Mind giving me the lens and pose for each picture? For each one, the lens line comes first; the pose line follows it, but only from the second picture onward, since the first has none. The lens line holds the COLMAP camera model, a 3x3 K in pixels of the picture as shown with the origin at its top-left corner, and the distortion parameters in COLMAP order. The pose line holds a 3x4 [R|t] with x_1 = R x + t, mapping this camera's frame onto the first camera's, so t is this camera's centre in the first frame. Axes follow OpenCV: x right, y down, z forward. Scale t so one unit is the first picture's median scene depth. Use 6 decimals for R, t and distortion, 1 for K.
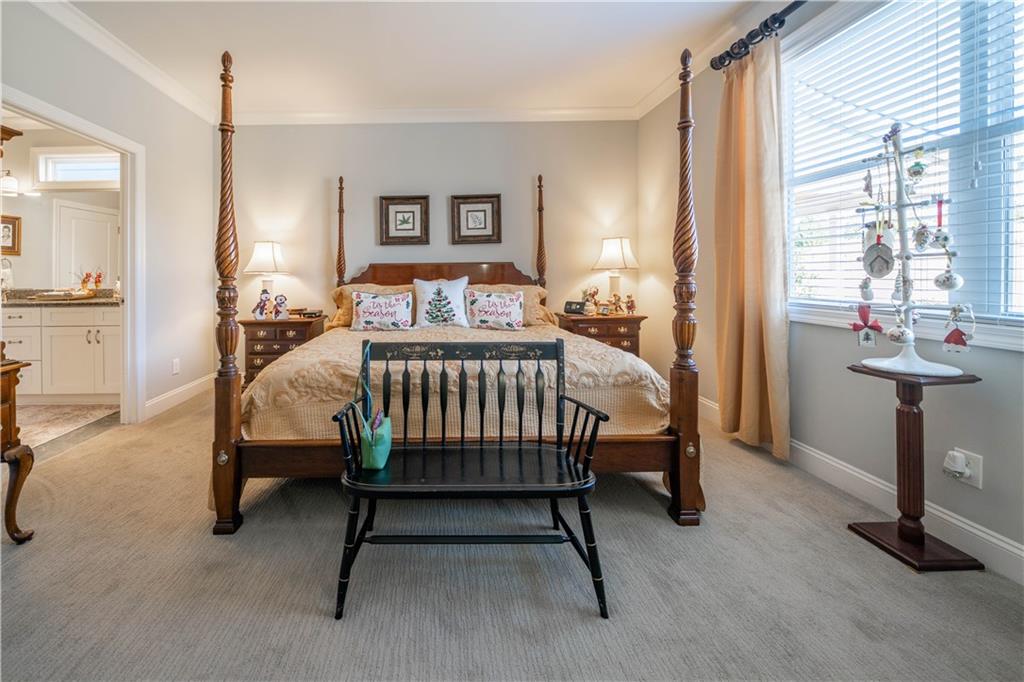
lens RADIAL K [[377.1, 0, 511.7], [0, 377.1, 294.6], [0, 0, 1]] dist [0.000151, 0.000063]
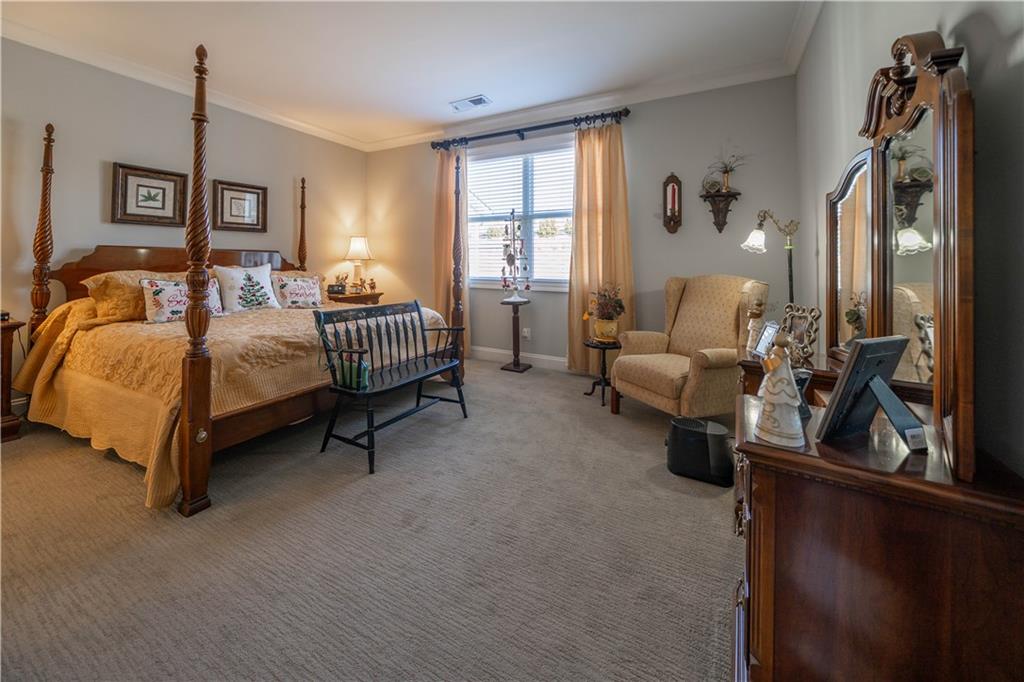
lens RADIAL K [[377.1, 0, 511.7], [0, 377.1, 294.6], [0, 0, 1]] dist [0.000151, 0.000063]
pose [[0.479216, -0.056619, 0.875869, -0.774362], [0.035050, 0.998356, 0.045360, 0.017974], [-0.876997, 0.008962, 0.480412, -0.153871]]
